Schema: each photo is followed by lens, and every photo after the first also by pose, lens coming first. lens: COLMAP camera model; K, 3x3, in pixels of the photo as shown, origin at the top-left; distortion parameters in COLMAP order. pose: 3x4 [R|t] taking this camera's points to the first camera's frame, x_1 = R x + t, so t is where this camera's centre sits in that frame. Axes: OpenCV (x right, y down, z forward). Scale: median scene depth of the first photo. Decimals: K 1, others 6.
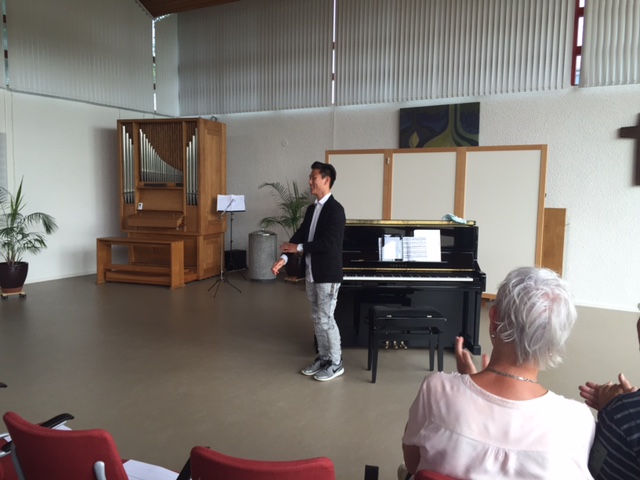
lens RADIAL K [[535.9, 0, 320.0], [0, 535.9, 240.0], [0, 0, 1]] dist [0.010256, 0.002434]
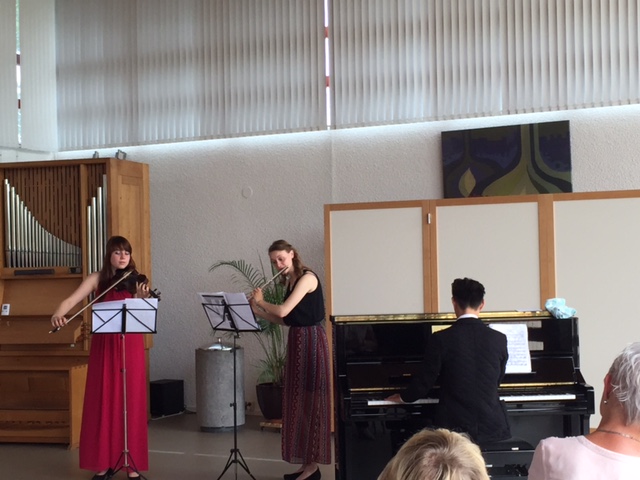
lens RADIAL K [[1097.3, 0, 320.0], [0, 1097.3, 240.0], [0, 0, 1]] dist [-0.002900, 0.001319]
pose [[0.998002, -0.036966, 0.051232, -0.056127], [0.042555, 0.992718, -0.112694, 0.011372], [-0.046693, 0.114649, 0.992308, -0.214261]]
